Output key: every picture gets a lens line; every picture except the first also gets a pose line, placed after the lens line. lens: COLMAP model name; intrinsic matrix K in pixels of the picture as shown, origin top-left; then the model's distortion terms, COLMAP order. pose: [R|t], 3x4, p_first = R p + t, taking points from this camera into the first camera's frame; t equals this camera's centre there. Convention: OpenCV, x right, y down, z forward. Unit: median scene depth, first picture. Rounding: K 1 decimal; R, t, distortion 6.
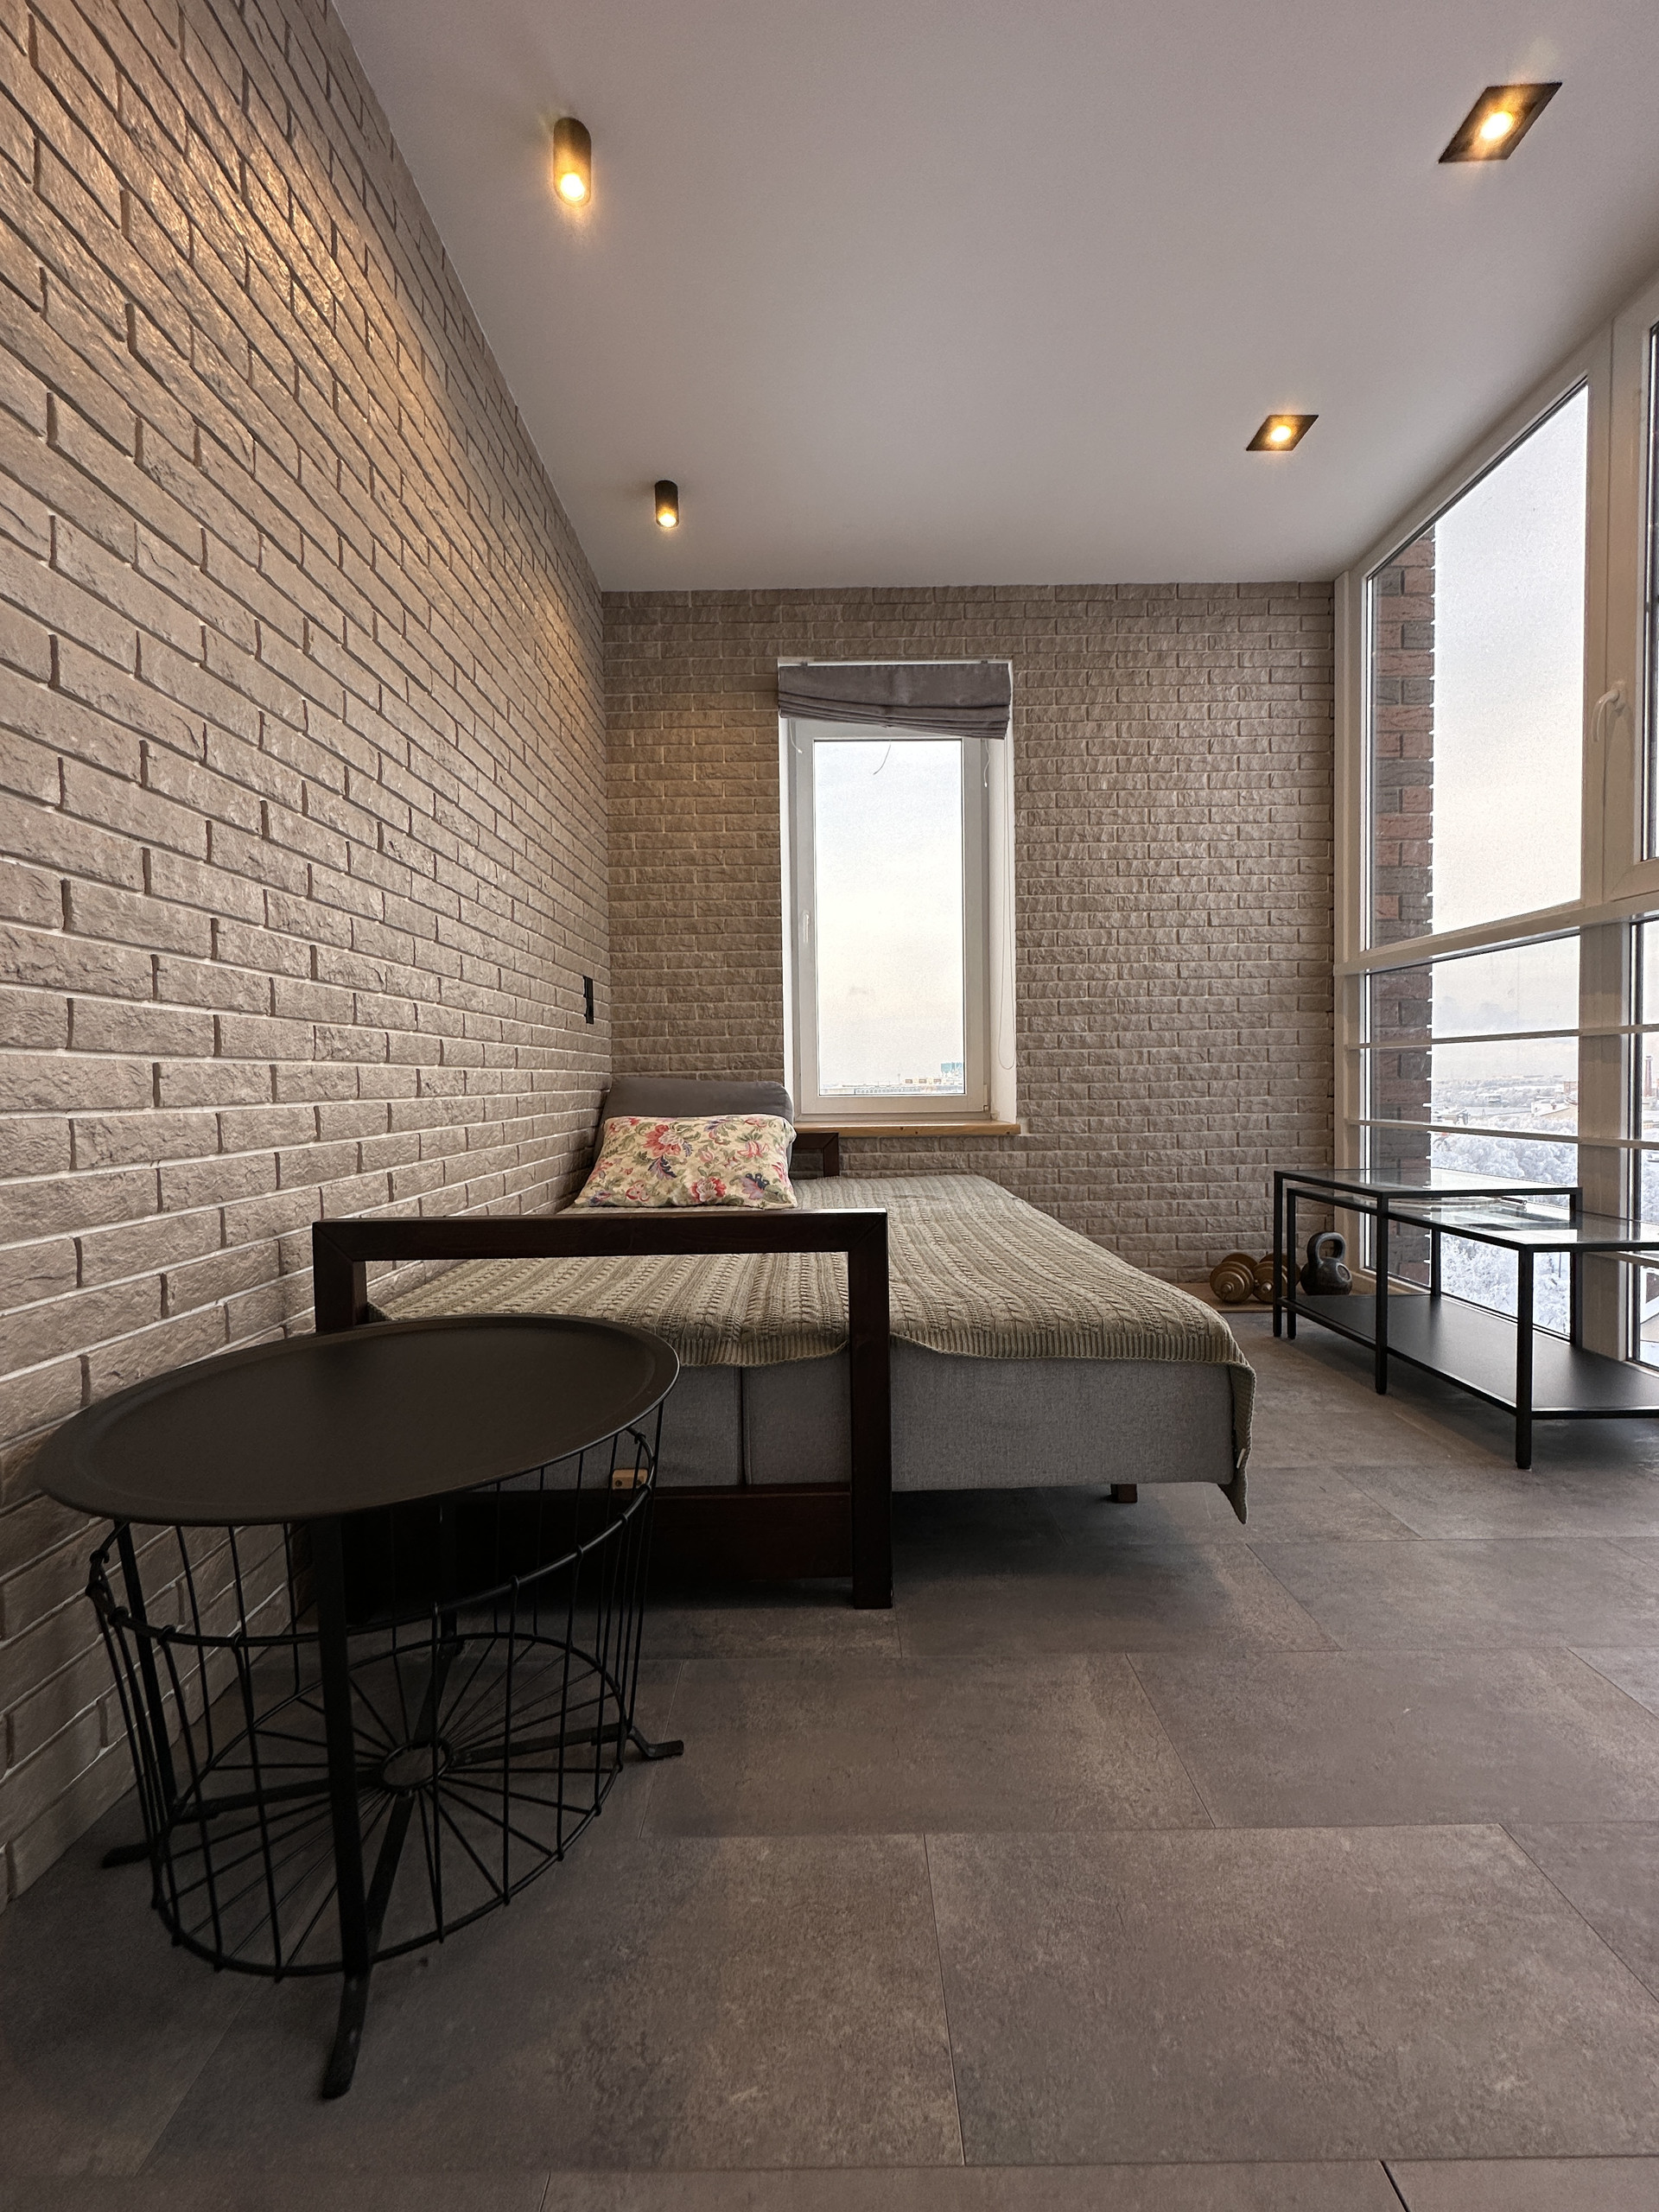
lens RADIAL K [[883.5, 0, 829.7], [0, 883.5, 1107.8], [0, 0, 1]] dist [0.000583, 0.000251]
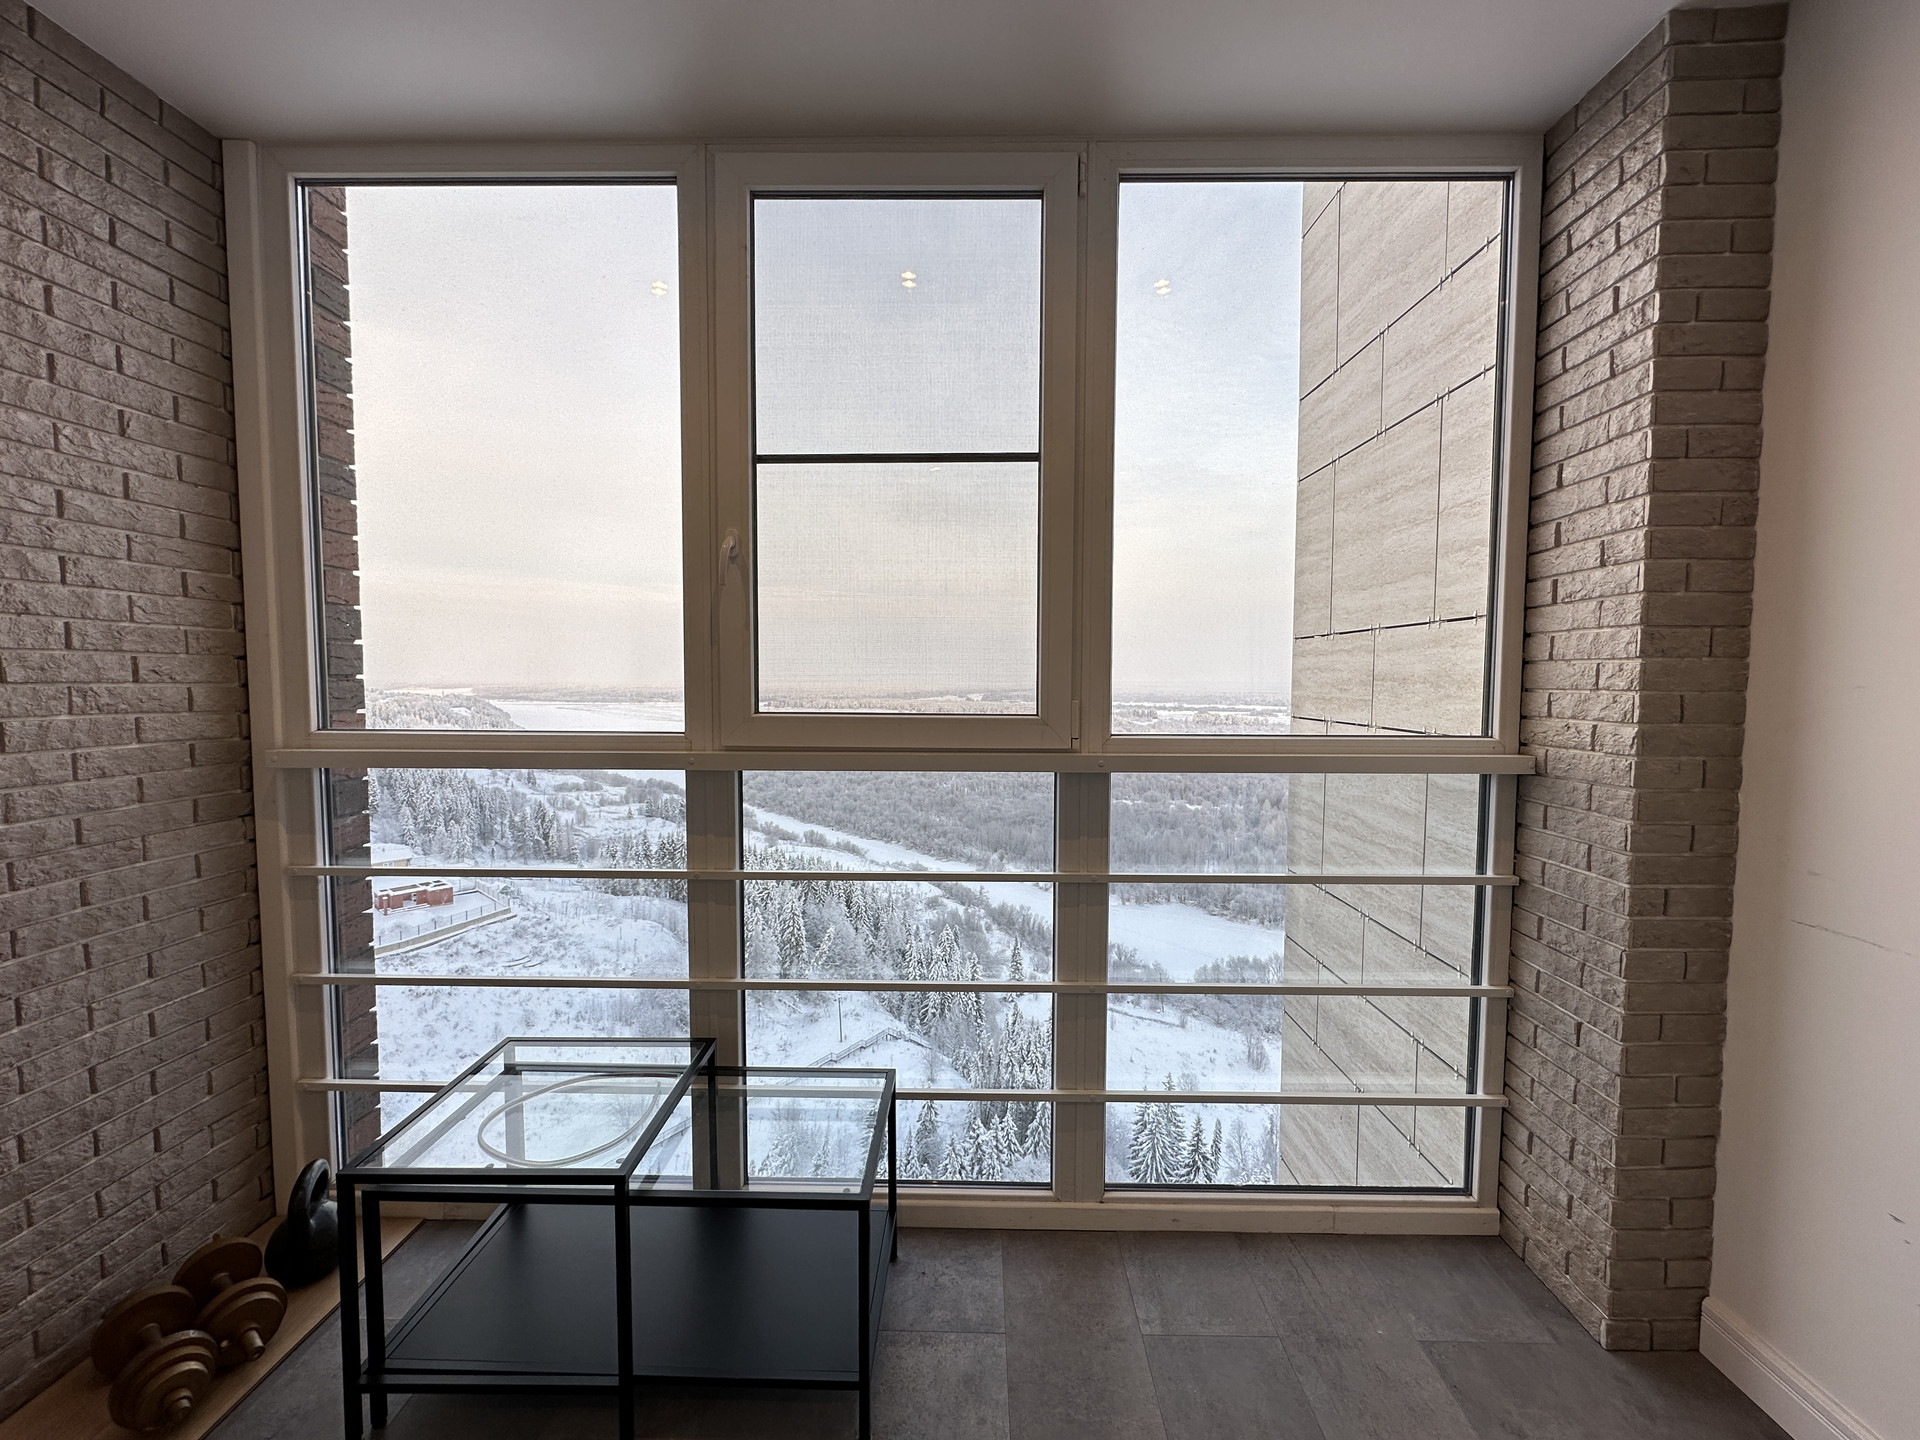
lens RADIAL K [[766.9, 0, 956.8], [0, 766.9, 719.6], [0, 0, 1]] dist [0.000583, 0.000251]
pose [[0.035961, -0.039663, 0.998566, 0.026942], [0.032699, 0.998724, 0.038492, -0.184937], [-0.998818, 0.031268, 0.037212, 0.461438]]
